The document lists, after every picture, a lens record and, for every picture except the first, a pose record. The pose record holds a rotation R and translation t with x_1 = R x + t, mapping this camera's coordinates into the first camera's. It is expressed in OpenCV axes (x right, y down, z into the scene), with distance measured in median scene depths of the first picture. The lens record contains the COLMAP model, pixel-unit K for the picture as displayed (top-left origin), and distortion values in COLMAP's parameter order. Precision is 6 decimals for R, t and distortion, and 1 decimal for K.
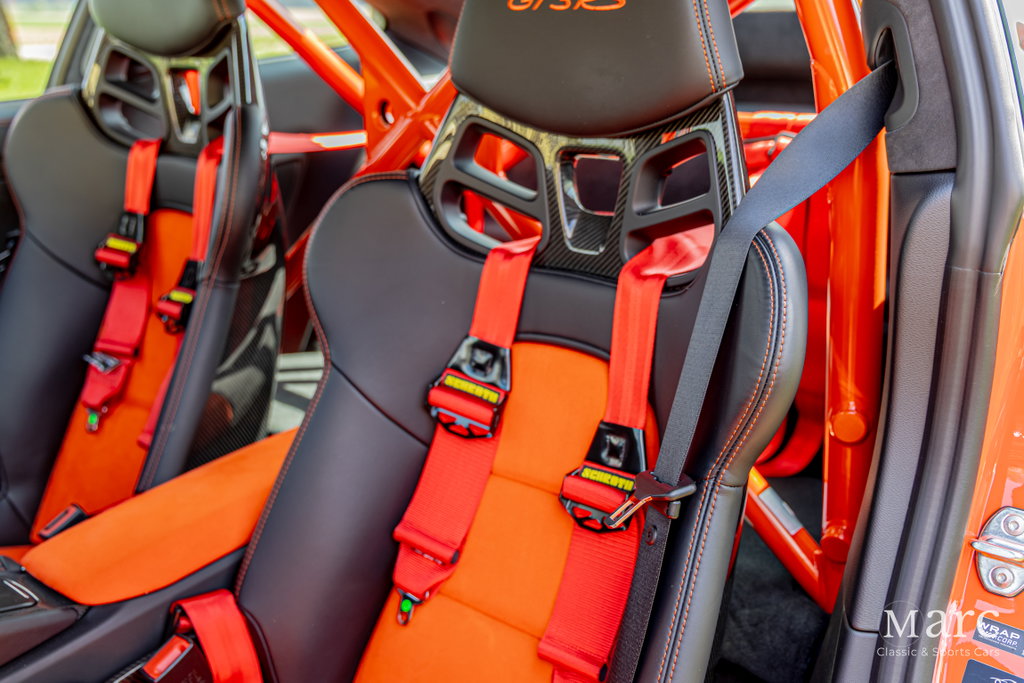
lens RADIAL K [[1035.0, 0, 515.4], [0, 1035.0, 331.6], [0, 0, 1]] dist [0.031169, 0.000000]
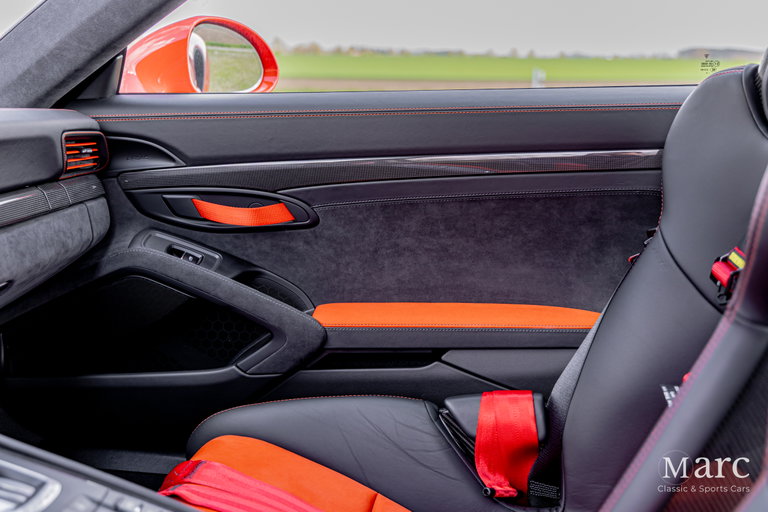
lens RADIAL K [[1089.4, 0, 388.2], [0, 1089.4, 250.3], [0, 0, 1]] dist [-0.026178, 0.000000]
pose [[0.553294, 0.165867, -0.816305, 0.193414], [-0.269831, 0.962823, 0.012746, -0.041964], [0.788072, 0.213213, 0.577480, 0.440178]]
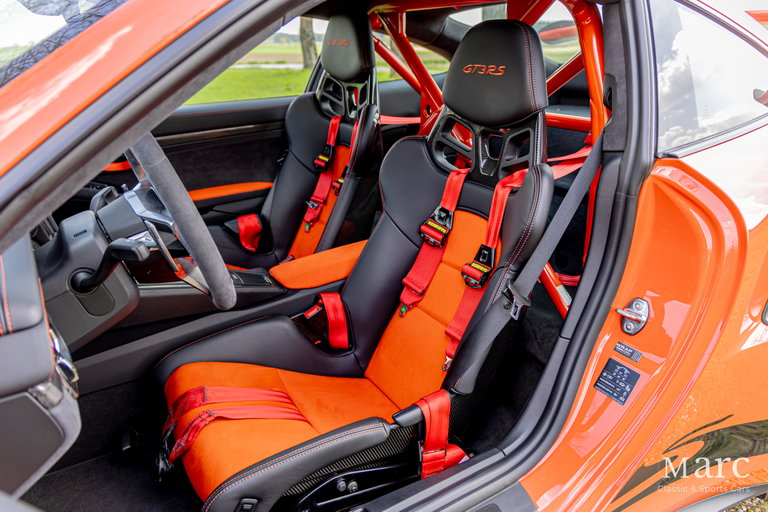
lens RADIAL K [[524.5, 0, 388.3], [0, 524.5, 245.7], [0, 0, 1]] dist [0.022044, -0.002269]
pose [[0.952492, 0.121574, -0.279247, 0.196865], [-0.104357, 0.991649, 0.075774, 0.016836], [0.286128, -0.043032, 0.957225, -0.225310]]
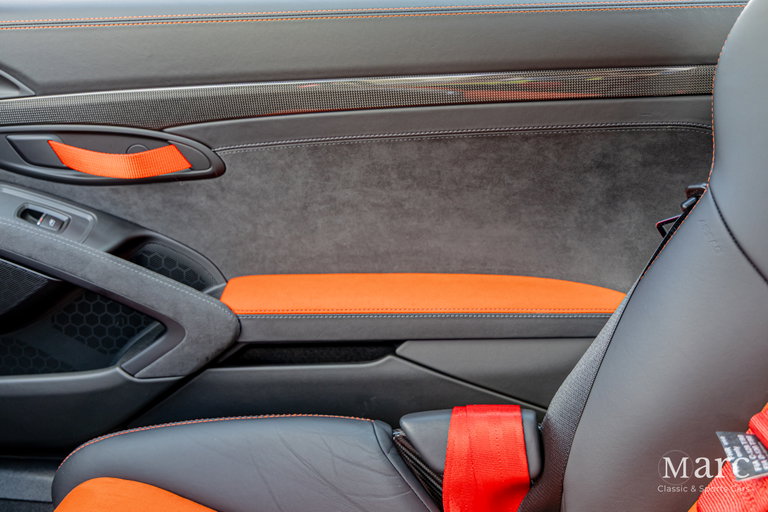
lens RADIAL K [[974.2, 0, 388.0], [0, 974.2, 260.5], [0, 0, 1]] dist [-0.015603, 0.000000]
pose [[0.580655, 0.273121, -0.766971, -0.204575], [-0.252994, 0.955944, 0.148879, -0.130378], [0.773843, 0.107592, 0.624172, 0.736795]]
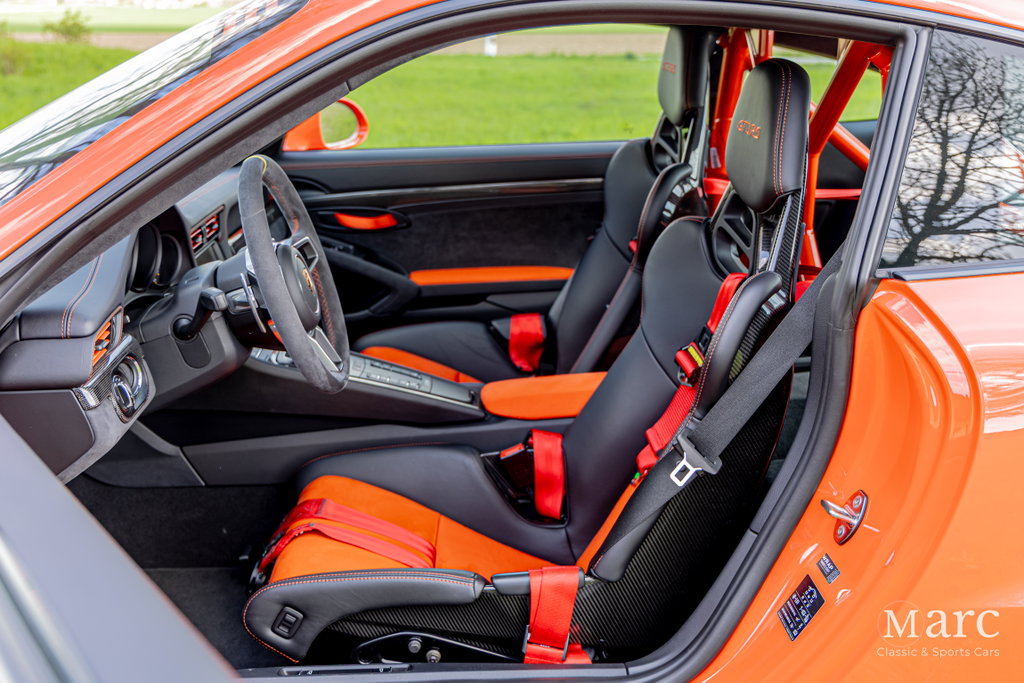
lens RADIAL K [[1092.4, 0, 531.0], [0, 1092.4, 319.5], [0, 0, 1]] dist [0.014901, 0.000000]
pose [[0.690418, 0.210934, -0.691975, 0.918478], [-0.232293, 0.970533, 0.064076, -0.047708], [0.685101, 0.116502, 0.719072, -0.387718]]
